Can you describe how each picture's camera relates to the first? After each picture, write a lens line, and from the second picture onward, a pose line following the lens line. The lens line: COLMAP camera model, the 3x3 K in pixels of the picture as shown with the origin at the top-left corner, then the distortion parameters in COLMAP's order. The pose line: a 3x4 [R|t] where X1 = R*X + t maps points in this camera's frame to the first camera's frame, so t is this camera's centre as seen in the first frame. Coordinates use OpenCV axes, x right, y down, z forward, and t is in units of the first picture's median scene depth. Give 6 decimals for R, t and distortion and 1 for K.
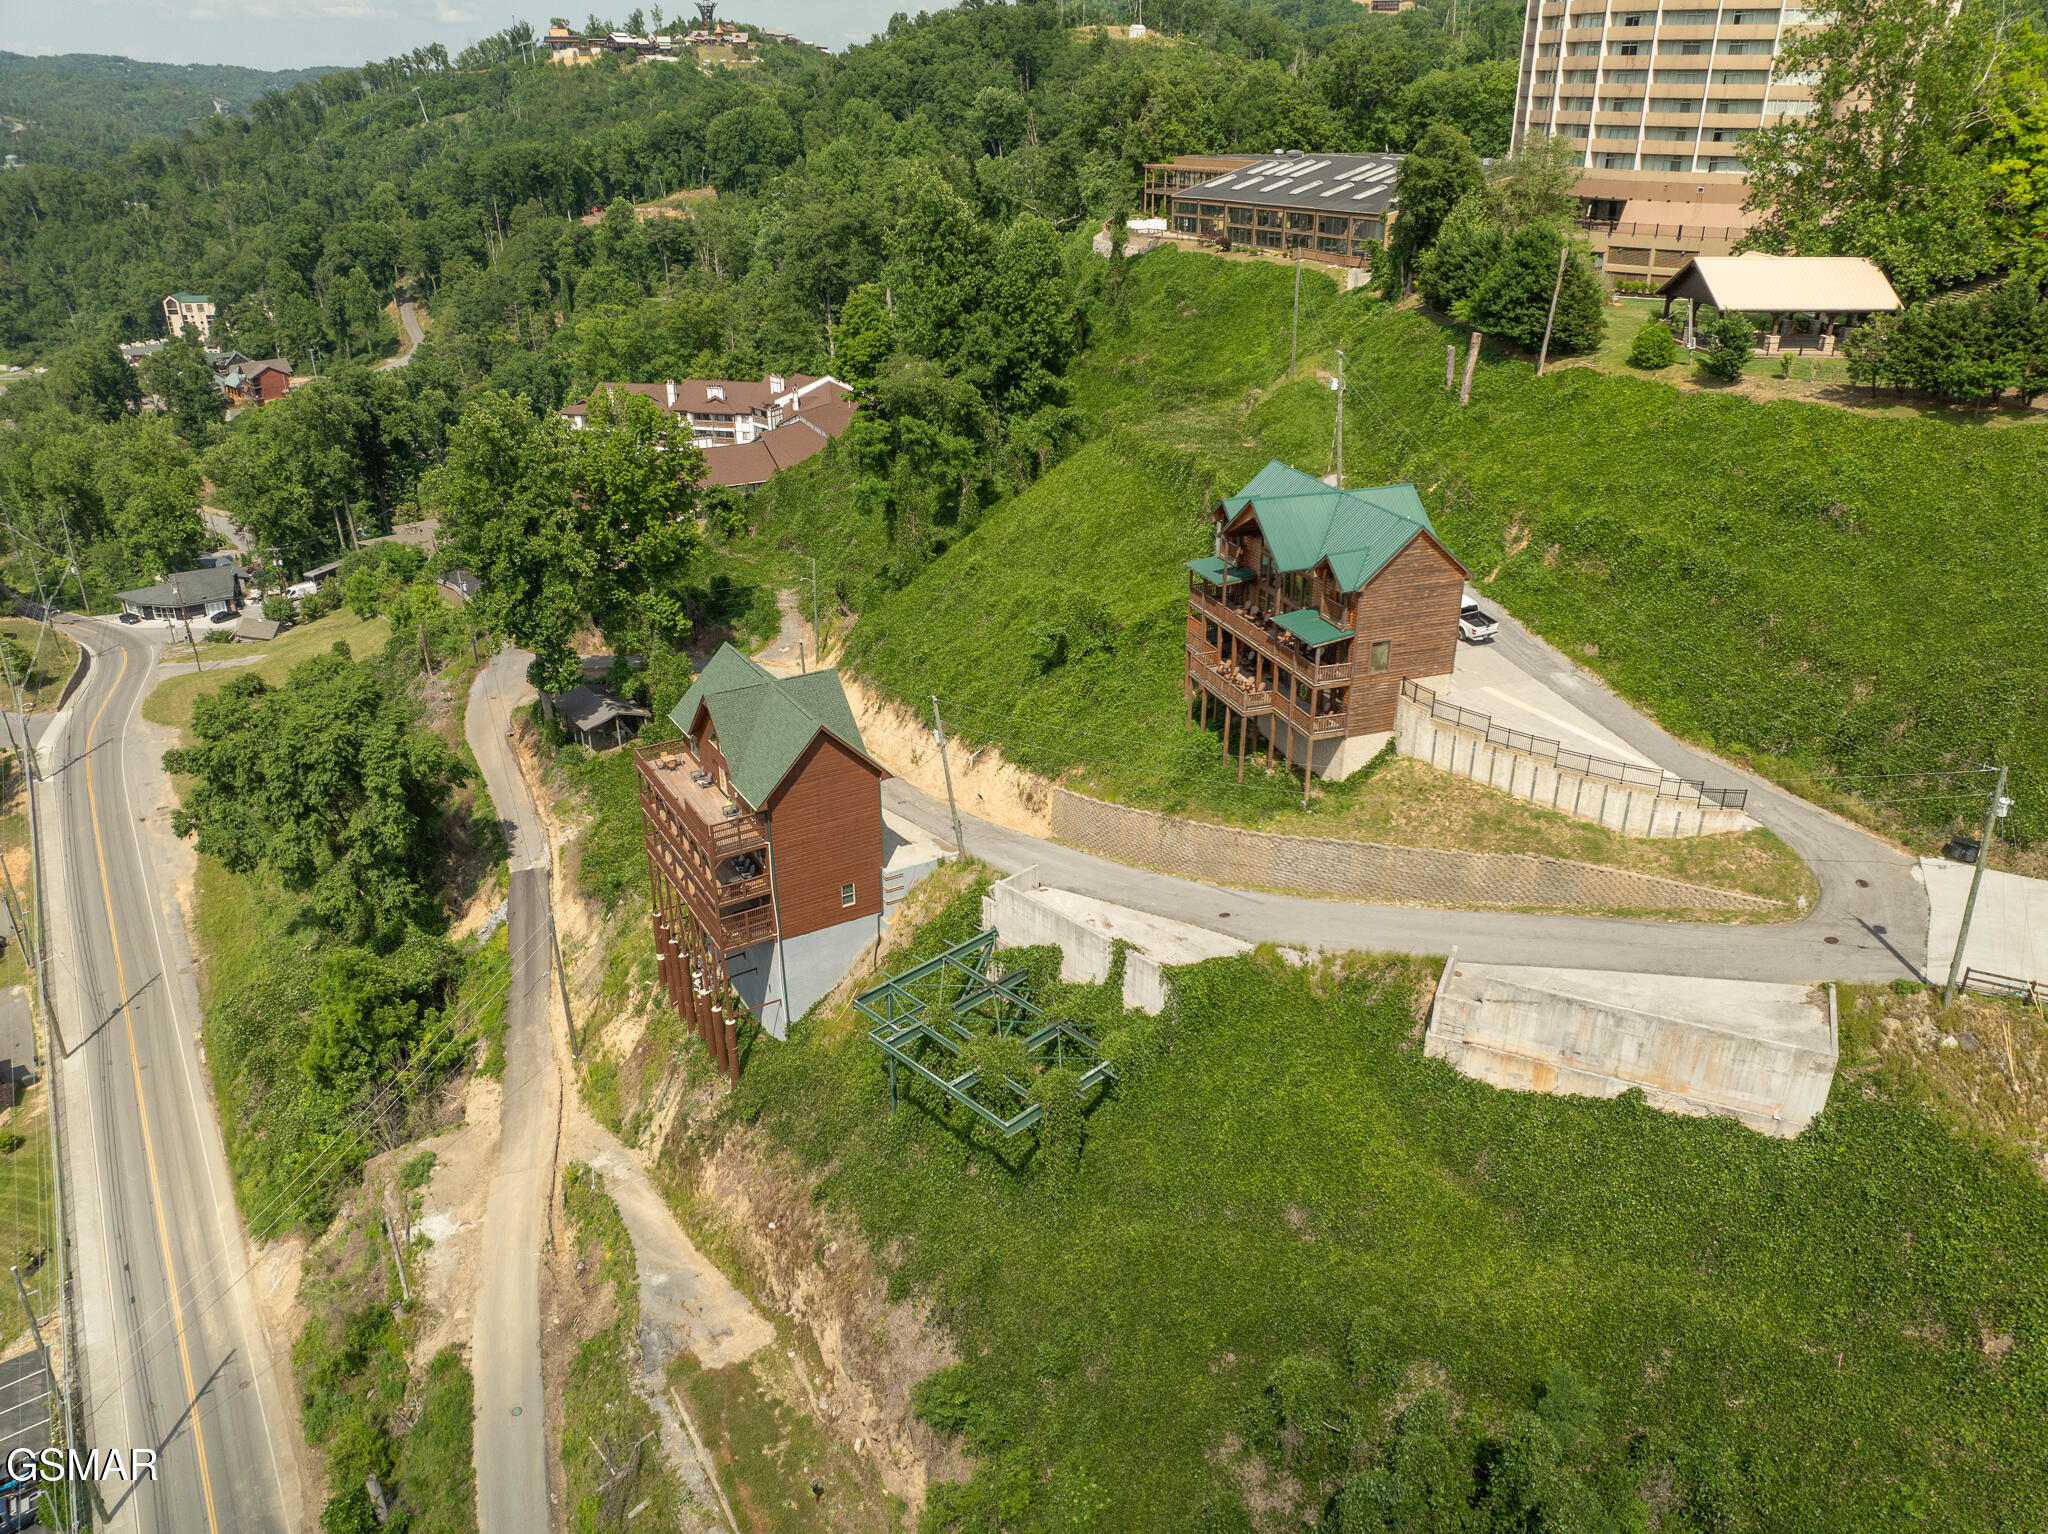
lens RADIAL K [[1446.7, 0, 1039.2], [0, 1446.7, 753.6], [0, 0, 1]] dist [-0.021641, -0.039739]
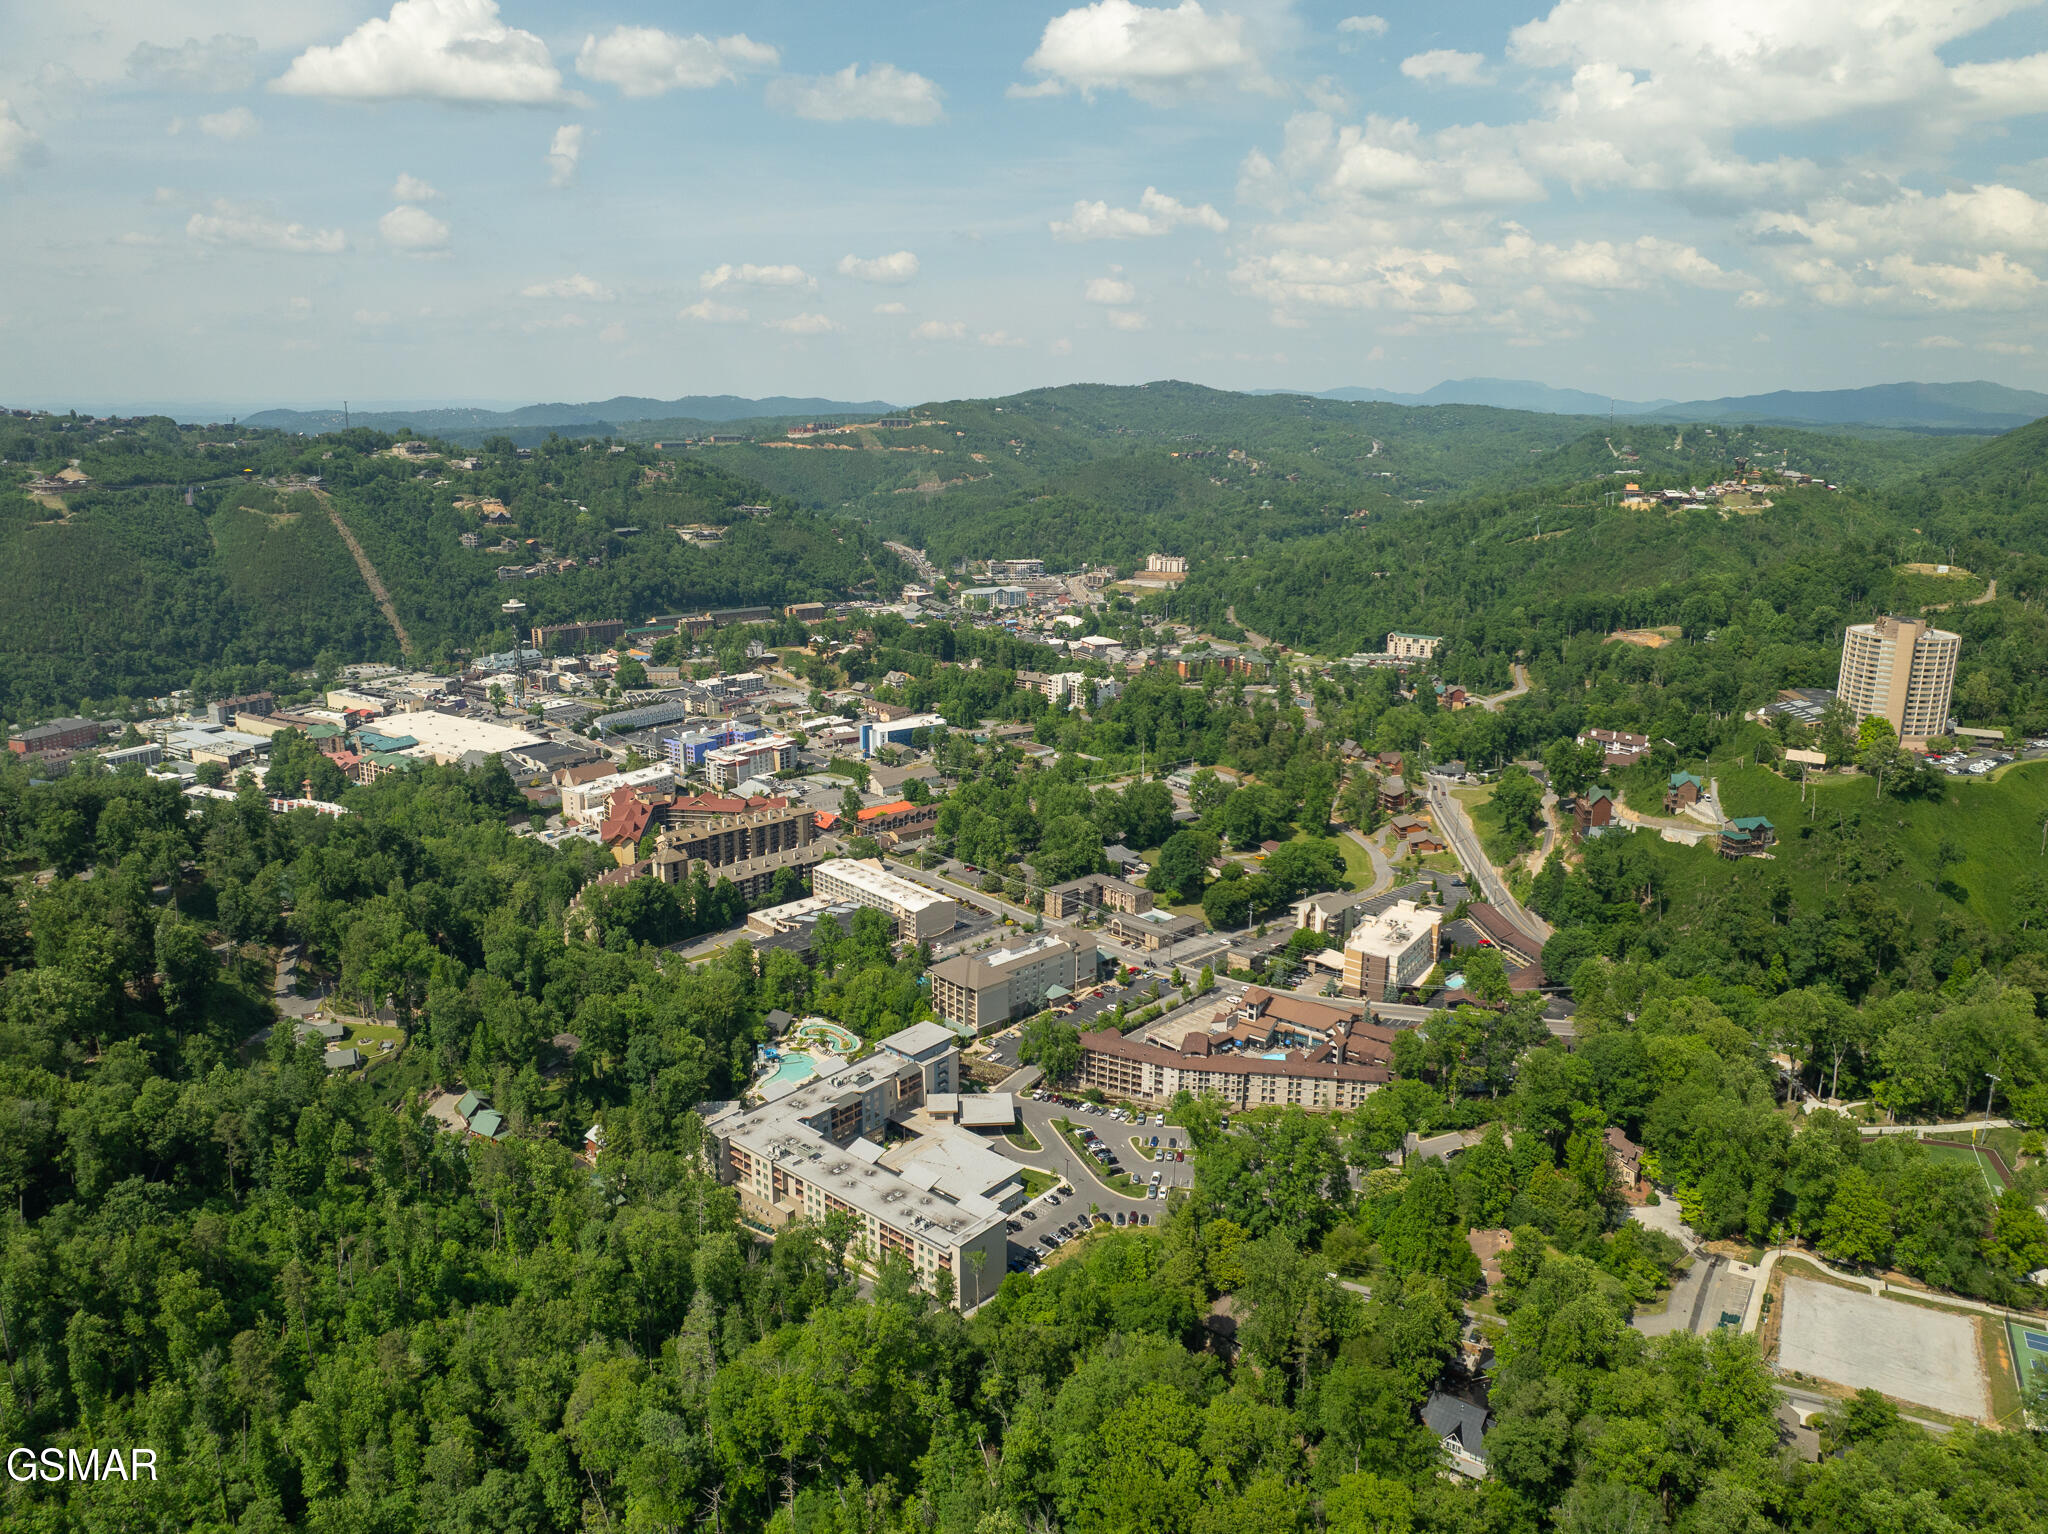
lens RADIAL K [[1446.7, 0, 1039.2], [0, 1446.7, 753.6], [0, 0, 1]] dist [-0.021641, -0.039739]
pose [[0.772433, 0.154913, -0.615914, 2.125740], [-0.266731, 0.959250, -0.093246, 1.234419], [0.576370, 0.236309, 0.782276, -6.448746]]
